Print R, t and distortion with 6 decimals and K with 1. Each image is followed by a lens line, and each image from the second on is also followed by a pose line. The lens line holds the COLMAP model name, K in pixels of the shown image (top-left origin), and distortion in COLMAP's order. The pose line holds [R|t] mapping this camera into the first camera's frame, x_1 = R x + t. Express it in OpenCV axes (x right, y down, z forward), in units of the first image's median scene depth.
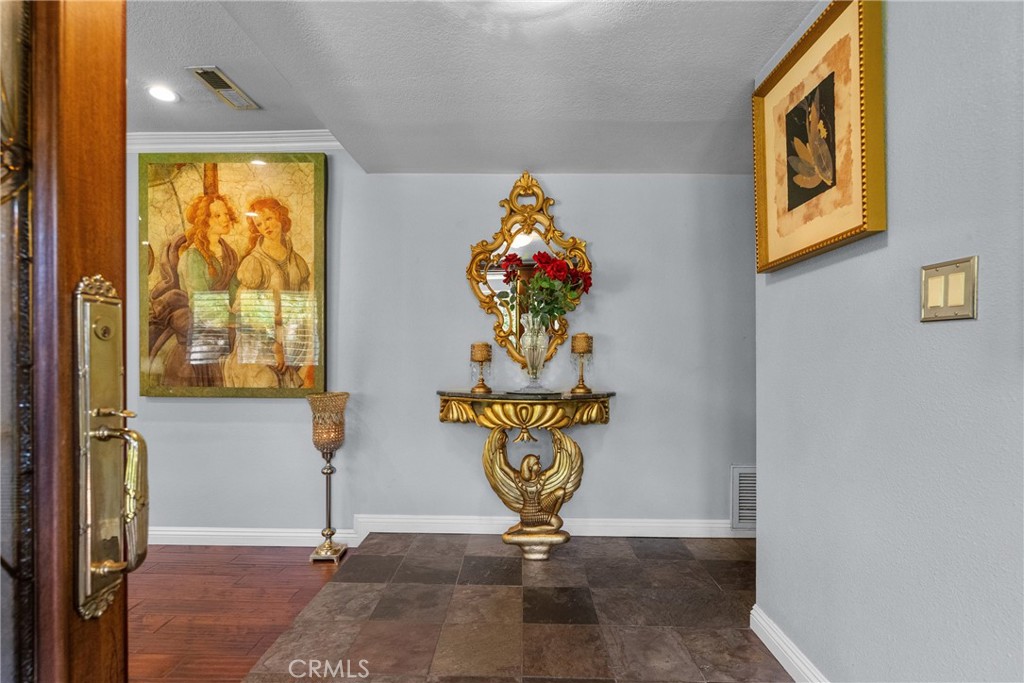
lens RADIAL K [[466.7, 0, 512.8], [0, 466.7, 367.2], [0, 0, 1]] dist [-0.006741, 0.003019]
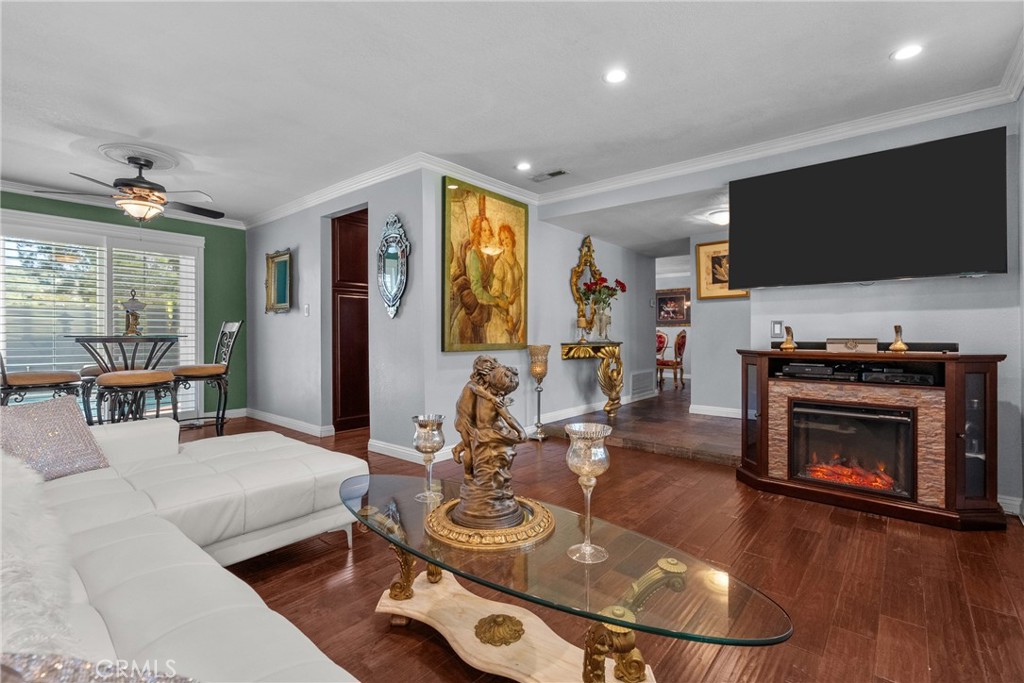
lens RADIAL K [[466.7, 0, 504.9], [0, 466.7, 338.5], [0, 0, 1]] dist [-0.006741, 0.003019]
pose [[0.631629, -0.011135, 0.775190, -1.775871], [0.019488, 0.999809, -0.001518, 0.029858], [-0.775025, 0.016065, 0.631726, -0.003633]]
